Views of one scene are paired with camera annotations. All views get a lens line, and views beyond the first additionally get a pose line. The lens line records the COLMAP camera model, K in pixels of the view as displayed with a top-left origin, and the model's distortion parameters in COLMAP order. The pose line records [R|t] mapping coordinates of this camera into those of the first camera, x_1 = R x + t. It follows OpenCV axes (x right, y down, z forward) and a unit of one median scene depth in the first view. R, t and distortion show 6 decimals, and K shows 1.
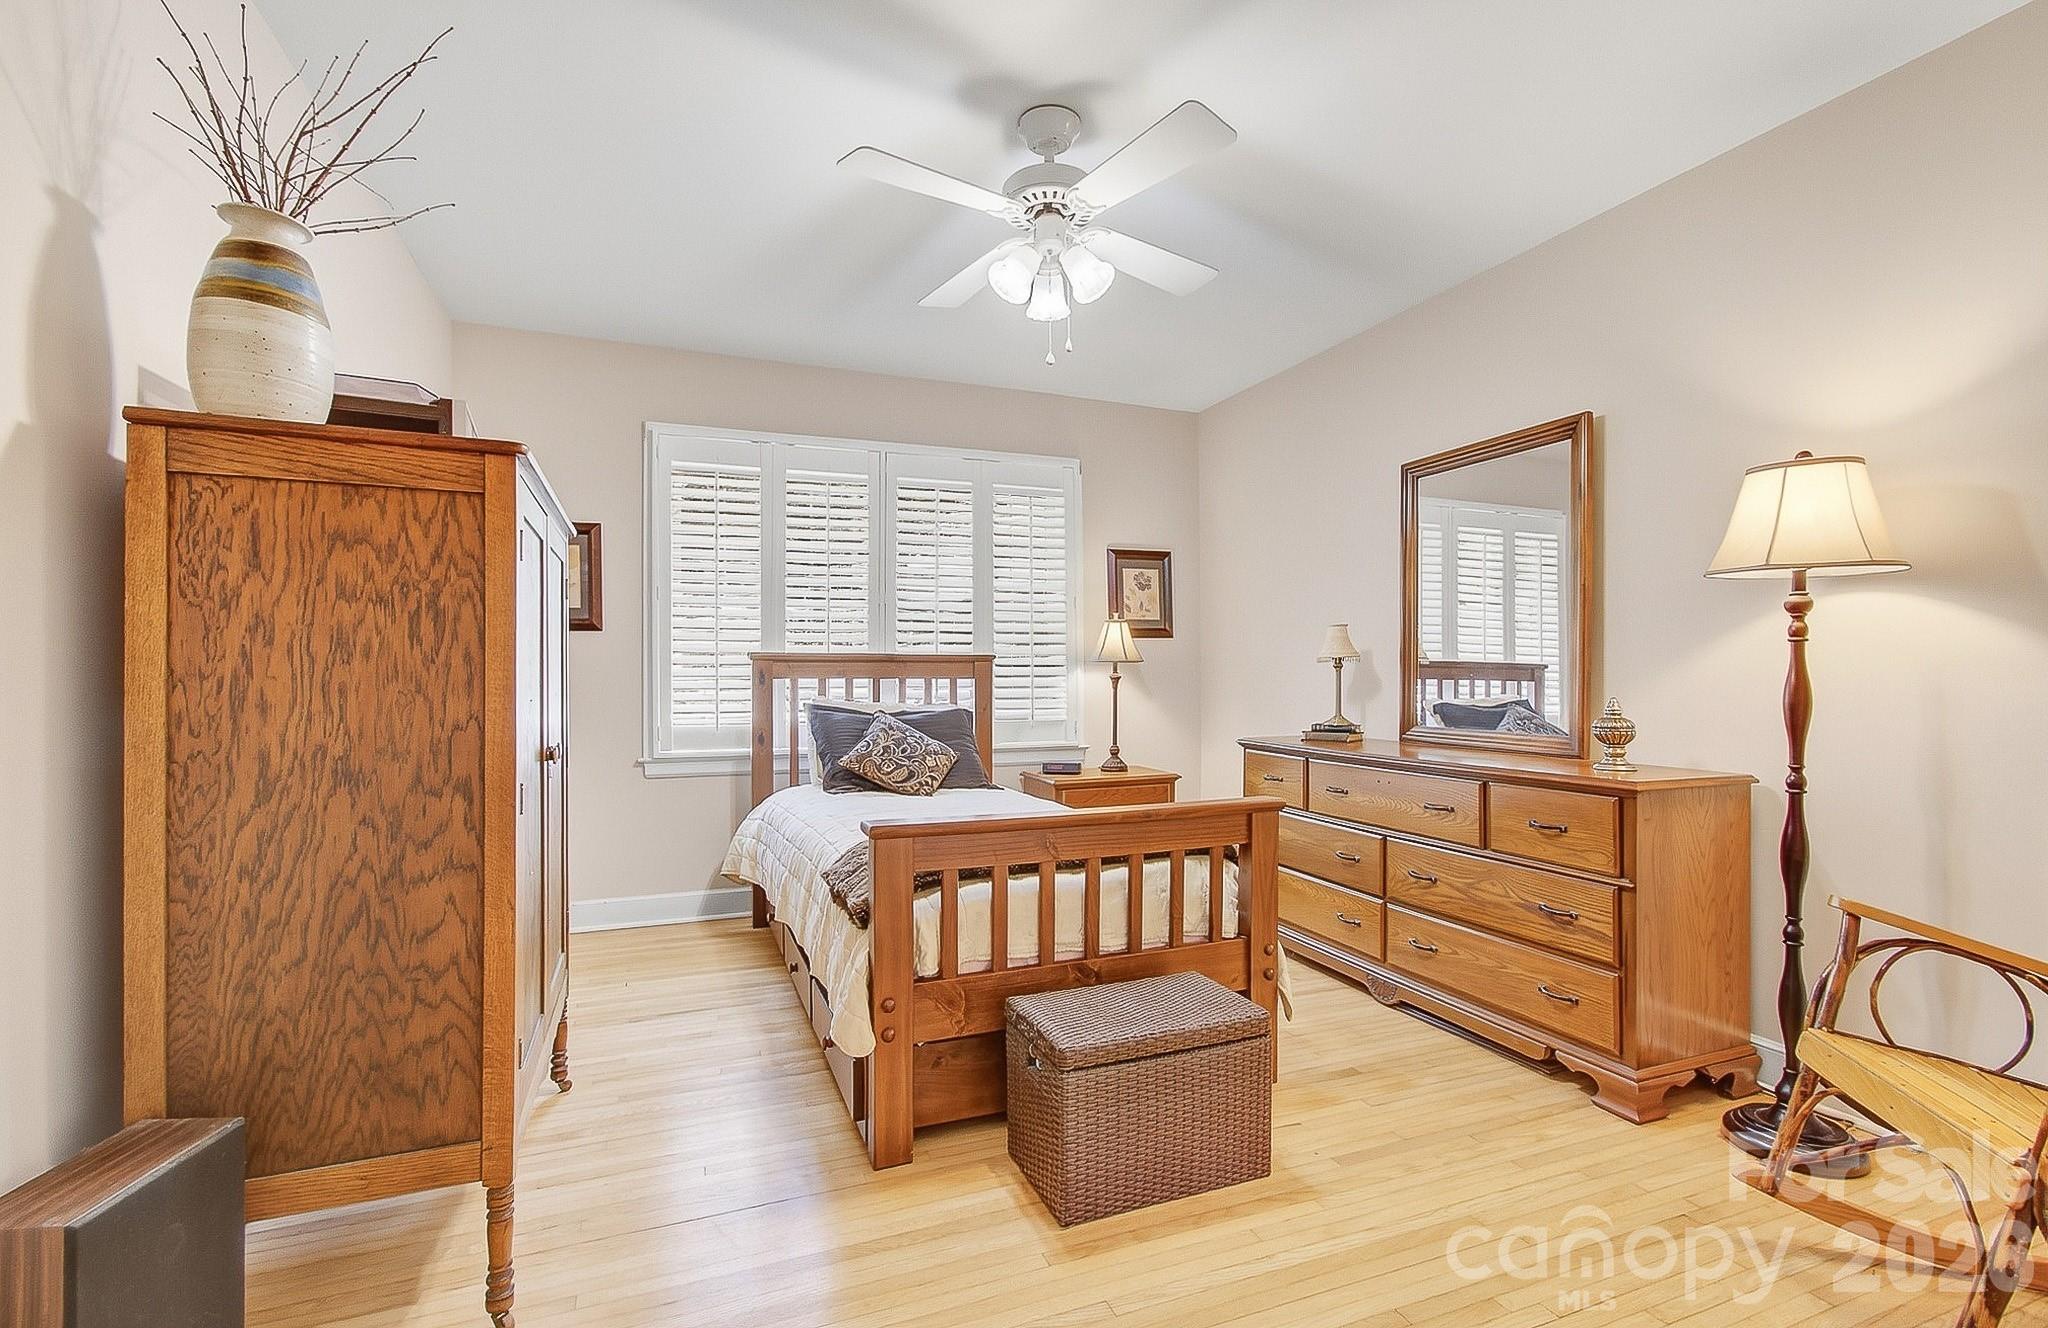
lens RADIAL K [[908.8, 0, 1019.6], [0, 908.8, 667.6], [0, 0, 1]] dist [-0.015107, 0.013040]
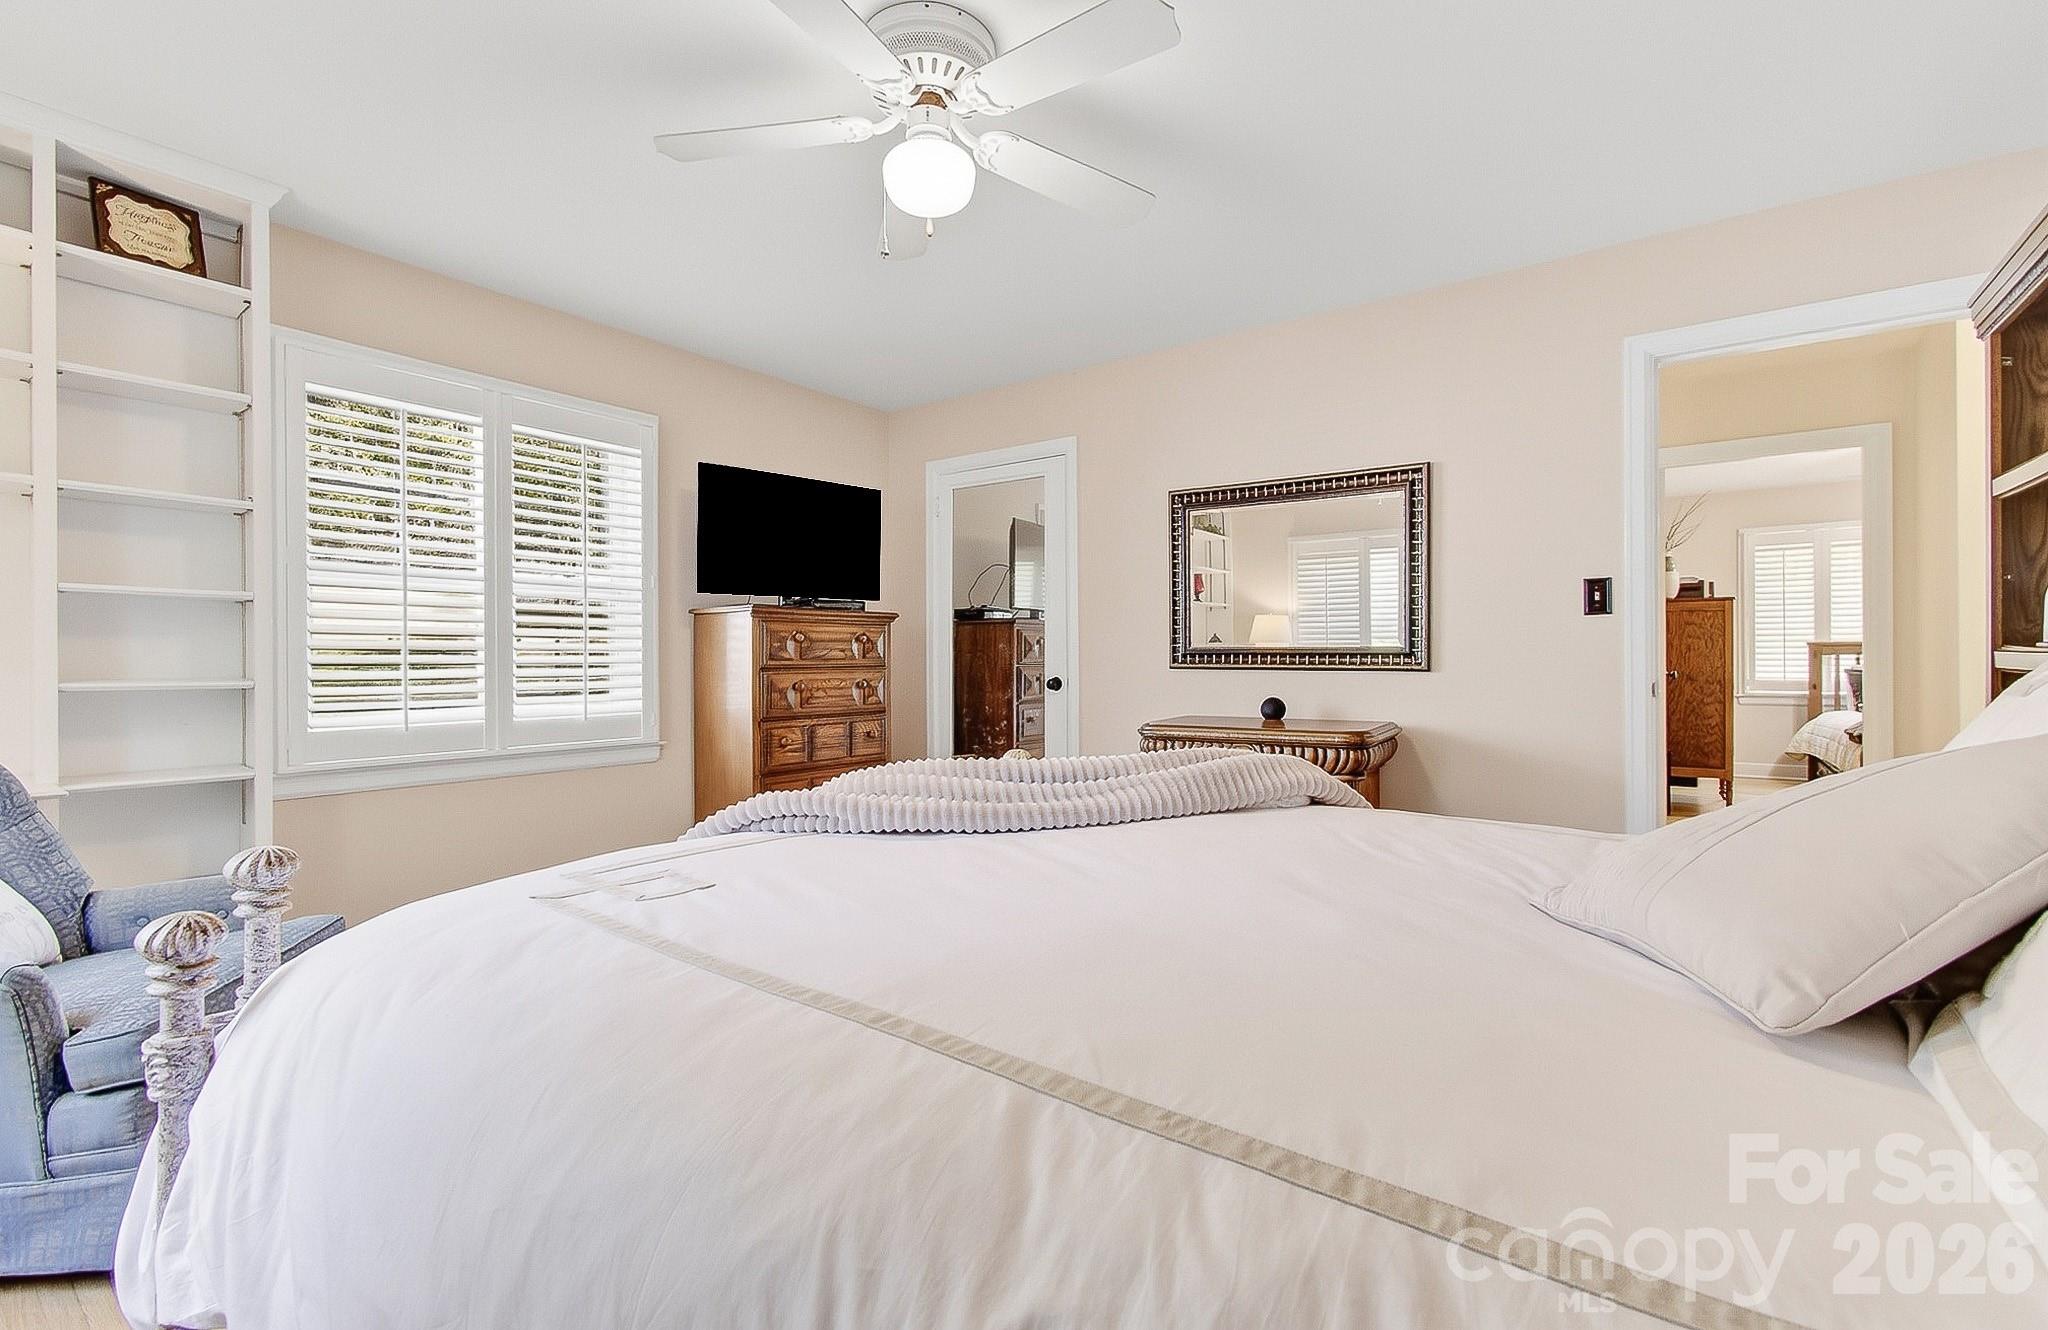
lens RADIAL K [[908.8, 0, 1019.6], [0, 908.8, 668.6], [0, 0, 1]] dist [-0.015107, 0.013040]
pose [[0.540748, 0.013431, -0.841077, 0.387977], [0.011479, 0.999662, 0.023343, -0.022004], [0.841106, -0.022278, 0.540411, -1.349182]]
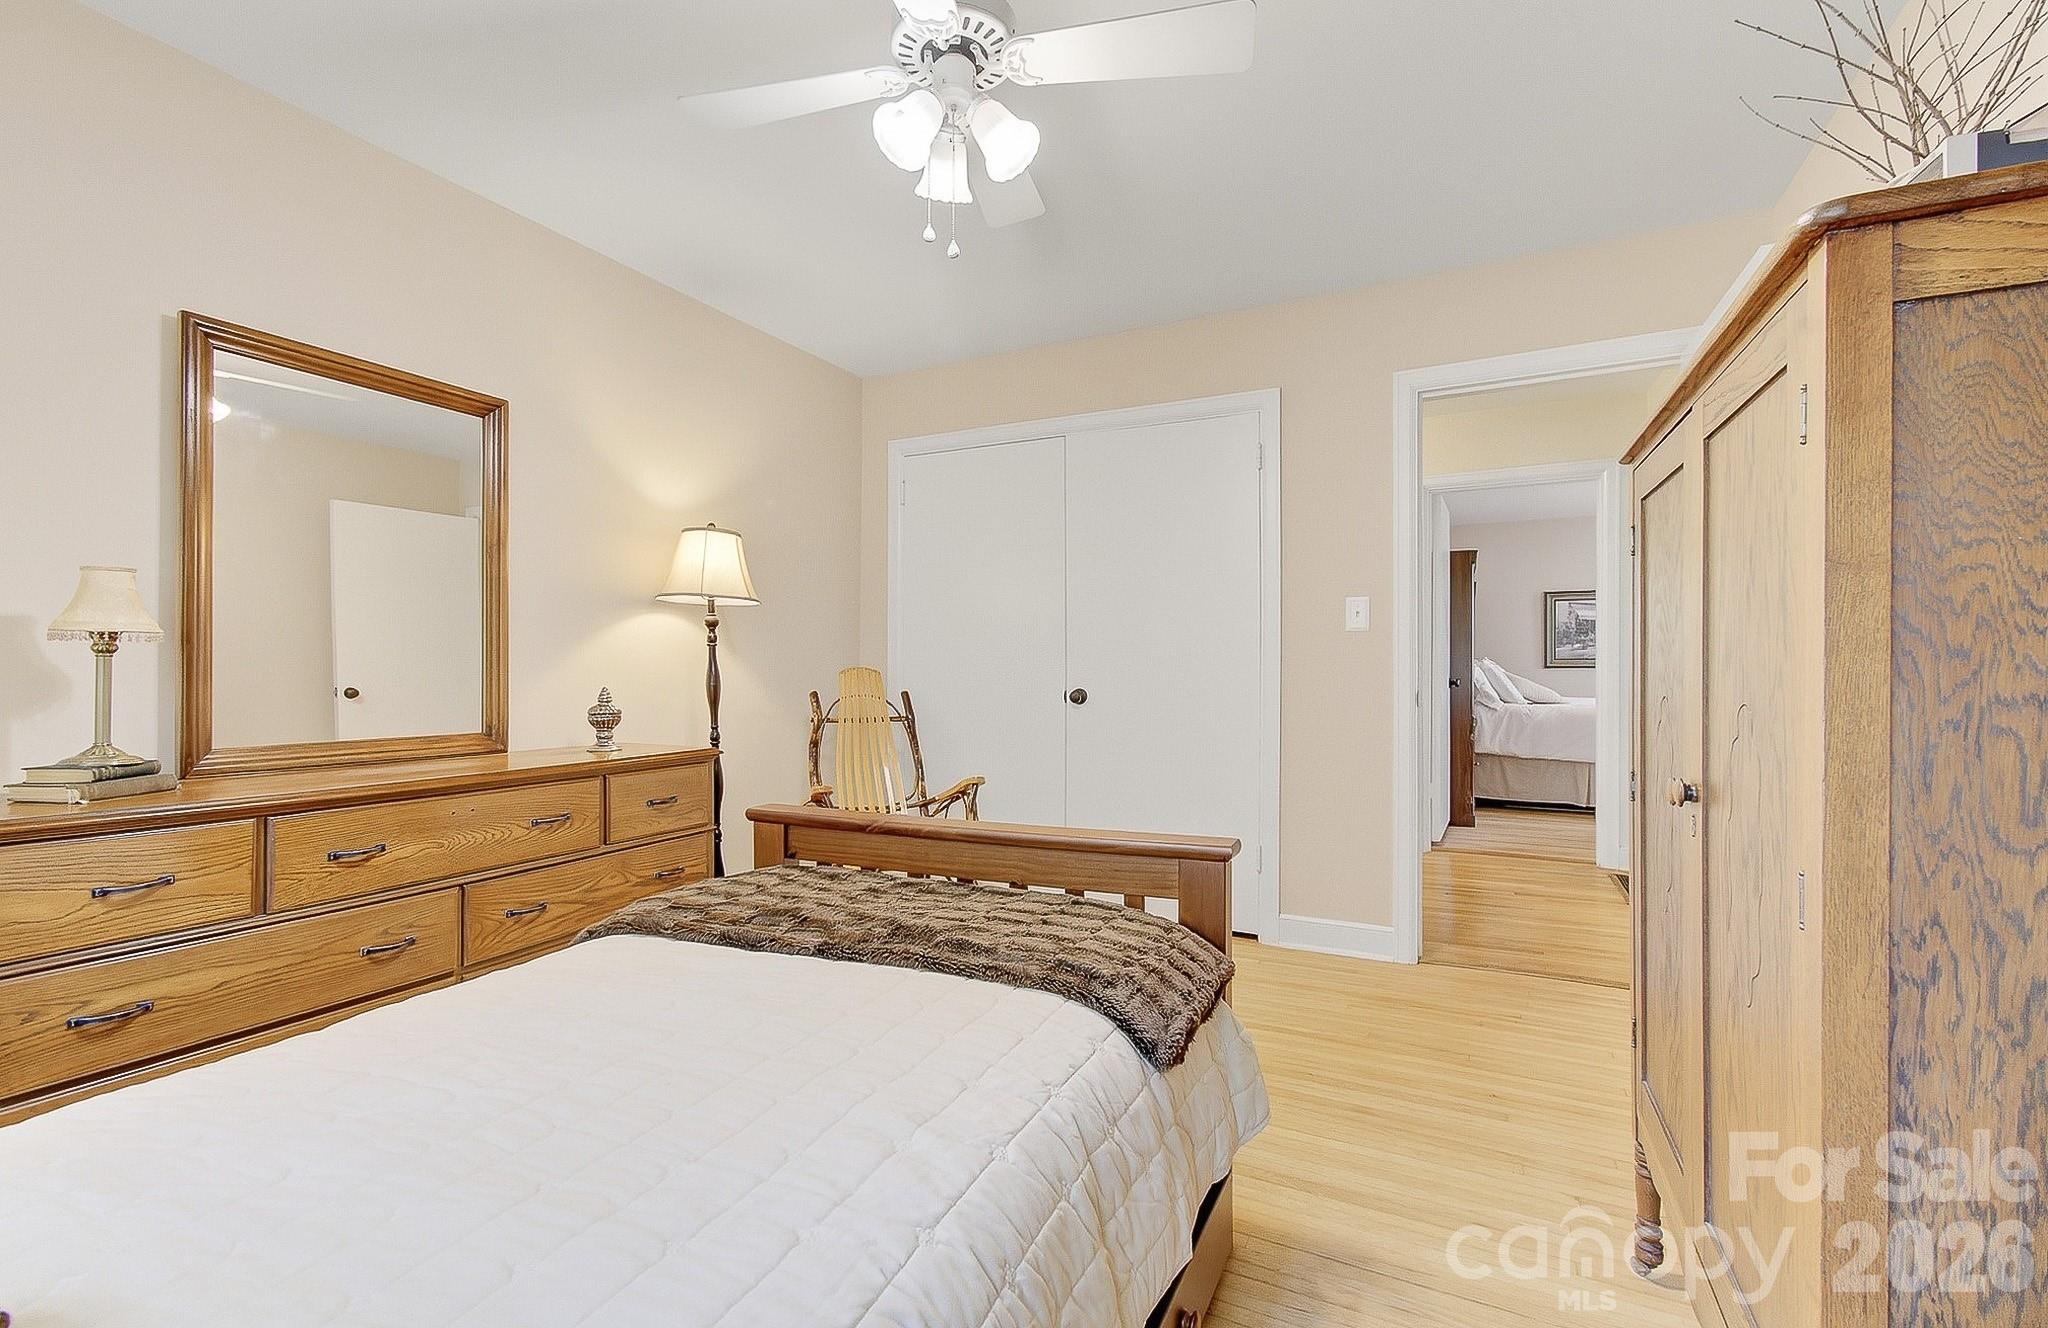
lens RADIAL K [[908.8, 0, 1019.6], [0, 908.8, 667.6], [0, 0, 1]] dist [-0.015107, 0.013040]
pose [[-0.679660, 0.003316, 0.733520, -0.679294], [-0.002815, 0.999971, -0.007128, 0.019259], [-0.733522, -0.006910, -0.679630, 1.785276]]
